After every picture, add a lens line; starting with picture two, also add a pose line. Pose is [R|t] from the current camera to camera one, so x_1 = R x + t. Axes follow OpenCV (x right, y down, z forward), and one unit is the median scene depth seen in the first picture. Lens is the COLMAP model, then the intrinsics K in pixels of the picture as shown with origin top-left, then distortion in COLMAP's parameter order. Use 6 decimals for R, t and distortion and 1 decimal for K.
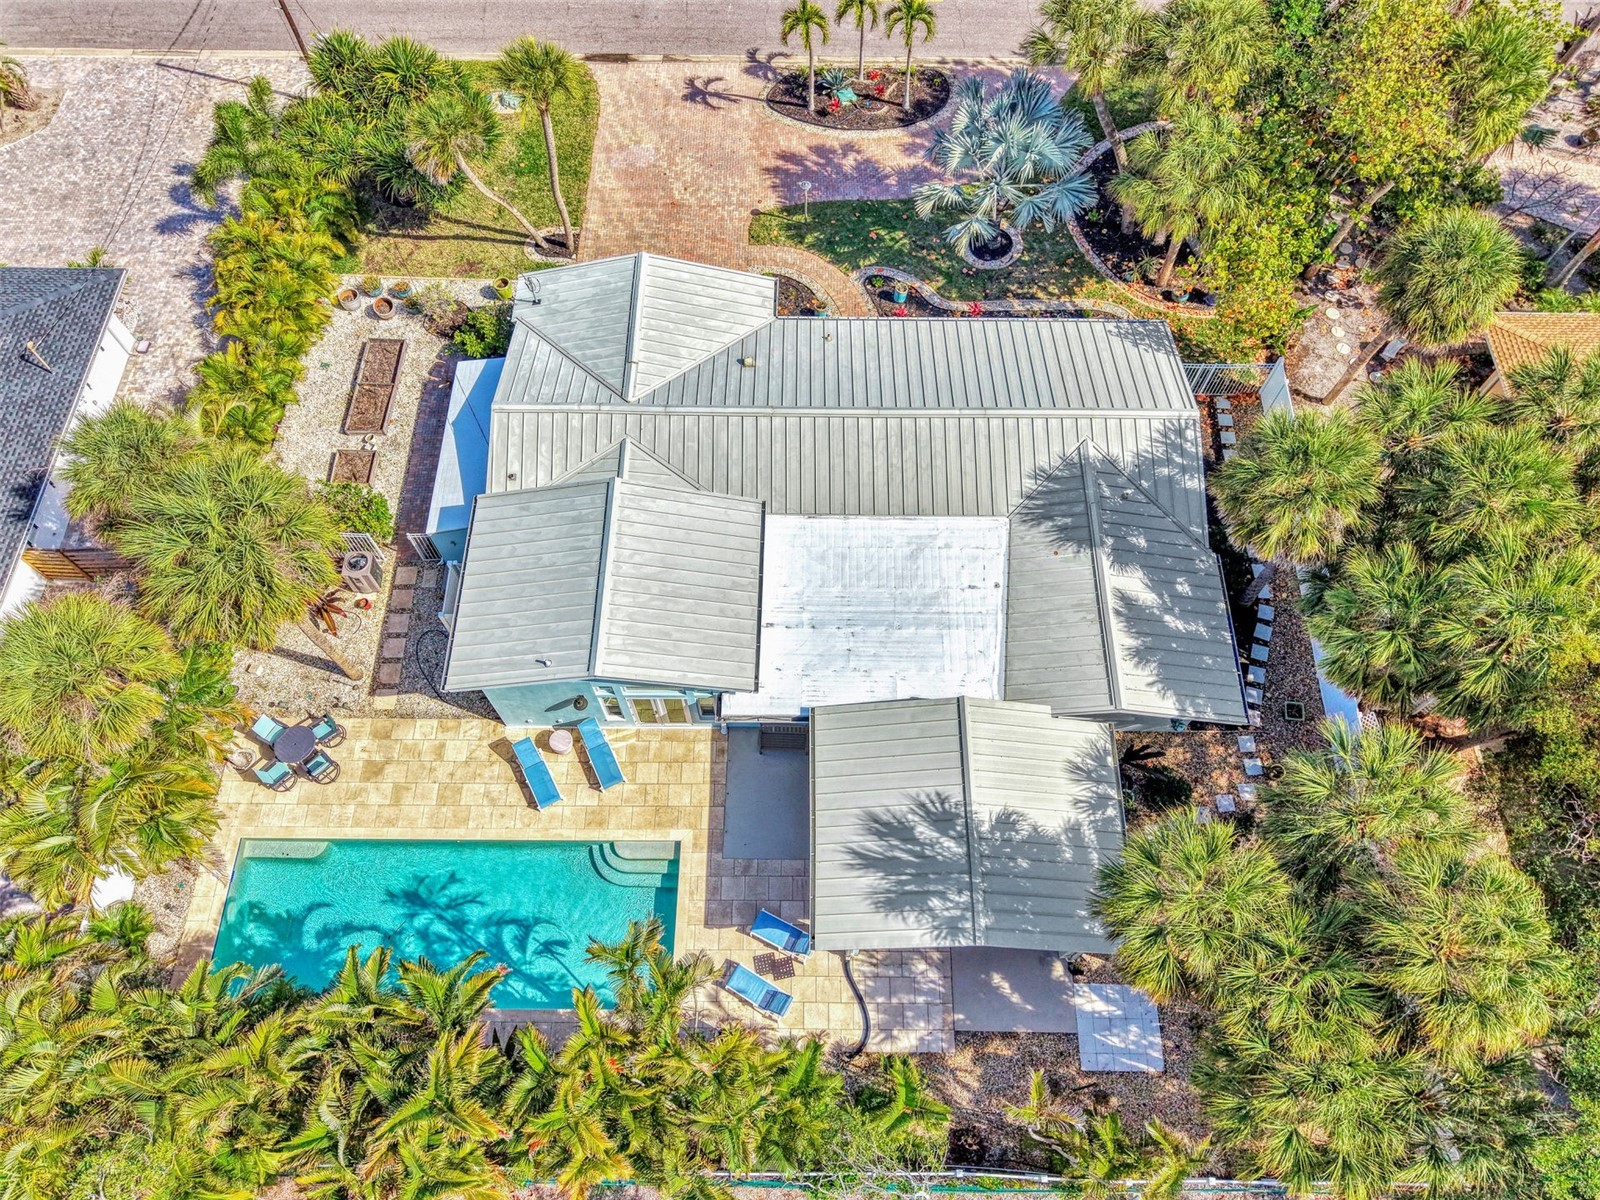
lens RADIAL K [[1108.1, 0, 812.6], [0, 1108.1, 597.6], [0, 0, 1]] dist [0.005061, -0.005360]
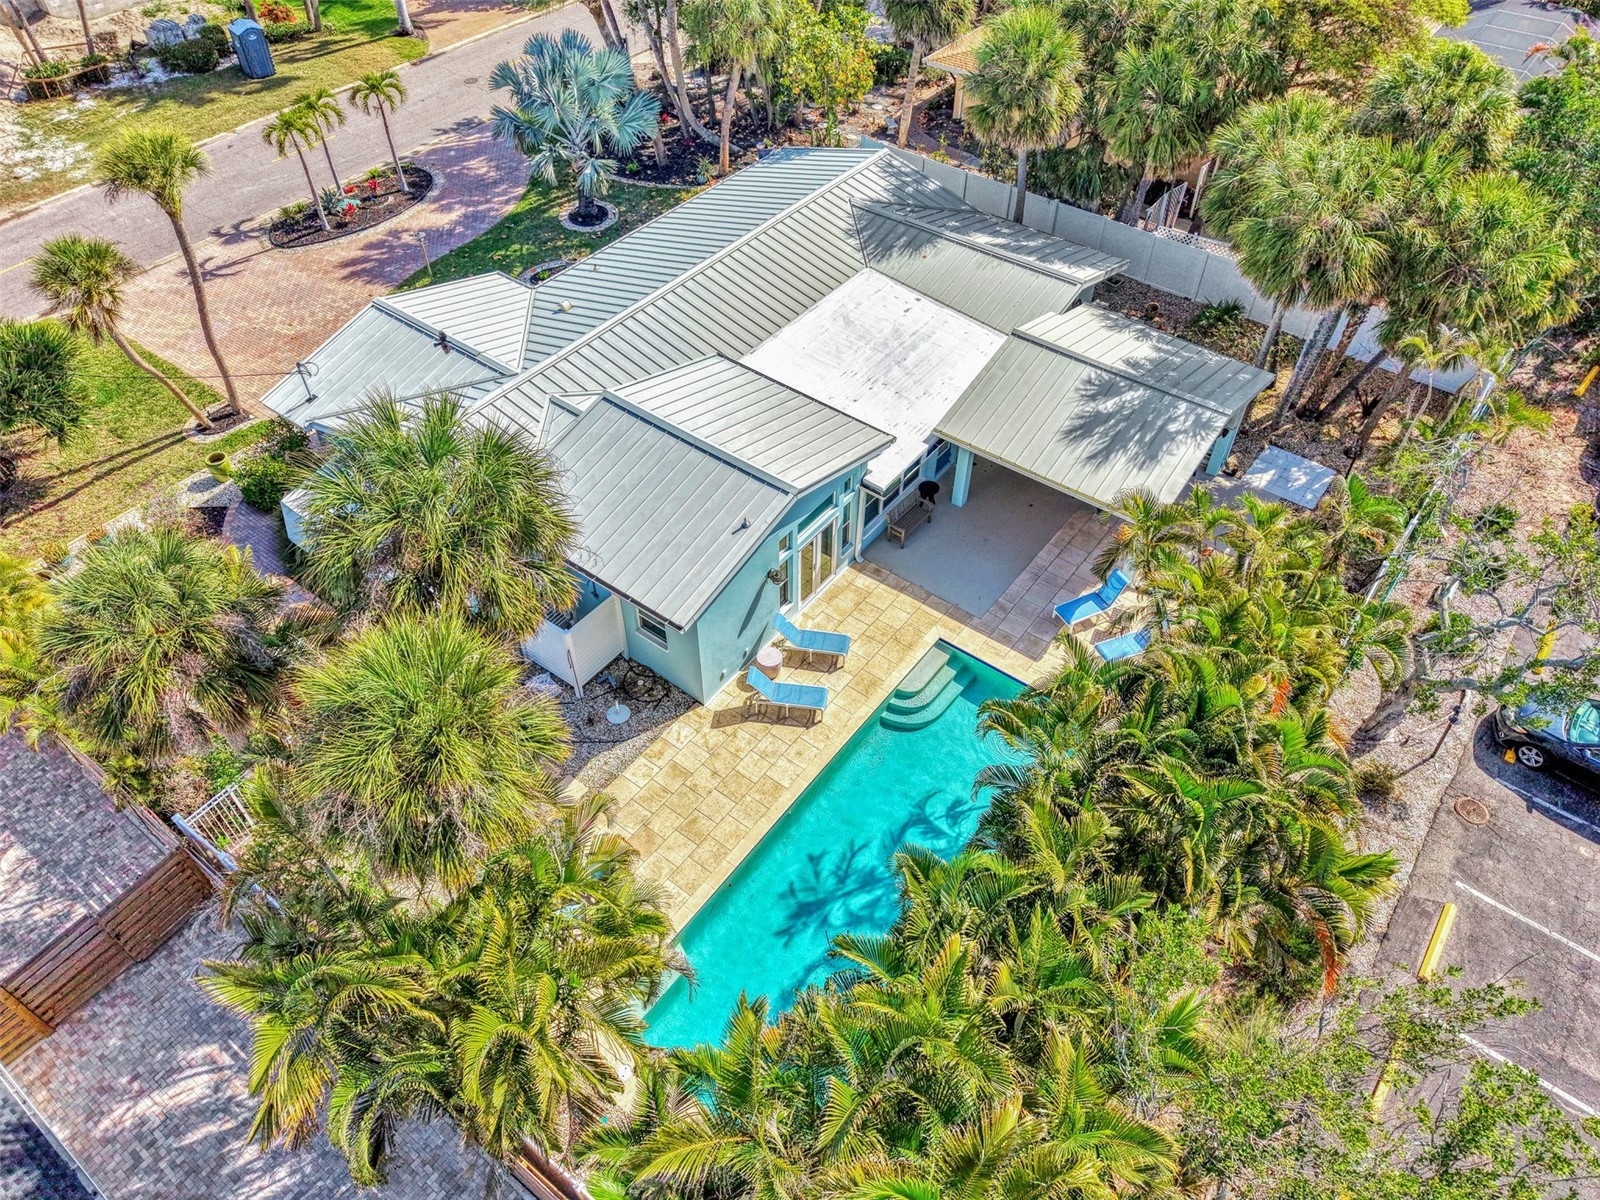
lens RADIAL K [[1095.2, 0, 814.5], [0, 1095.2, 567.0], [0, 0, 1]] dist [0.026116, -0.006111]
pose [[0.595374, -0.582268, 0.553619, -0.637073], [0.718176, 0.694606, -0.041793, 0.143067], [-0.360212, 0.422478, 0.831721, 0.268073]]
